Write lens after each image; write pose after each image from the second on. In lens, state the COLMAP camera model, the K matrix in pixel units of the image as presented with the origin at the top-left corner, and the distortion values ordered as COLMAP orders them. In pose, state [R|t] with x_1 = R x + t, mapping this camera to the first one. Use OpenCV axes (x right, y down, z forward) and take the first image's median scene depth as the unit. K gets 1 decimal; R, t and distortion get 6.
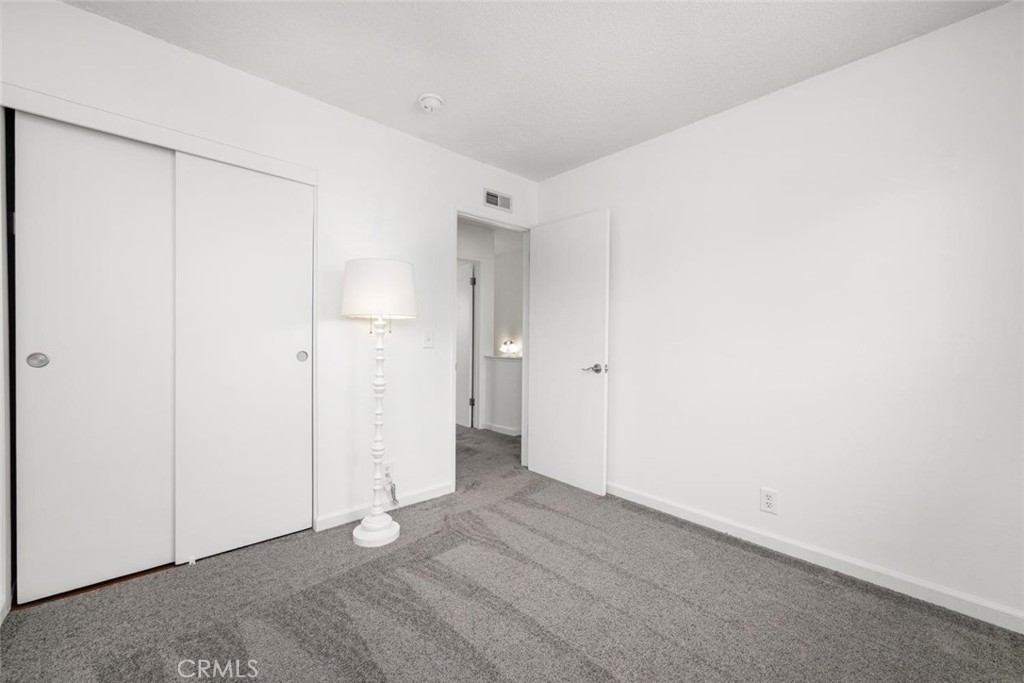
lens RADIAL K [[410.1, 0, 514.8], [0, 410.1, 346.8], [0, 0, 1]] dist [0.000174, -0.000152]
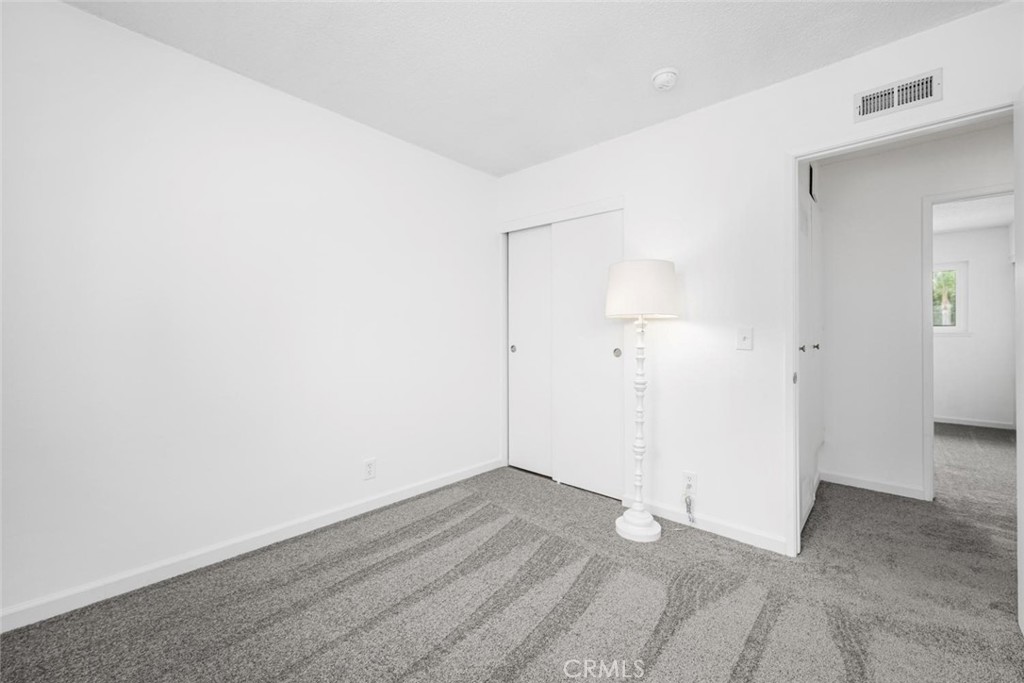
lens RADIAL K [[418.5, 0, 513.0], [0, 418.5, 336.0], [0, 0, 1]] dist [-0.000211, -0.000057]
pose [[0.095037, -0.007914, -0.995442, 0.660964], [-0.022138, 0.999704, -0.010061, -0.006856], [0.995228, 0.022993, 0.094834, 0.570911]]
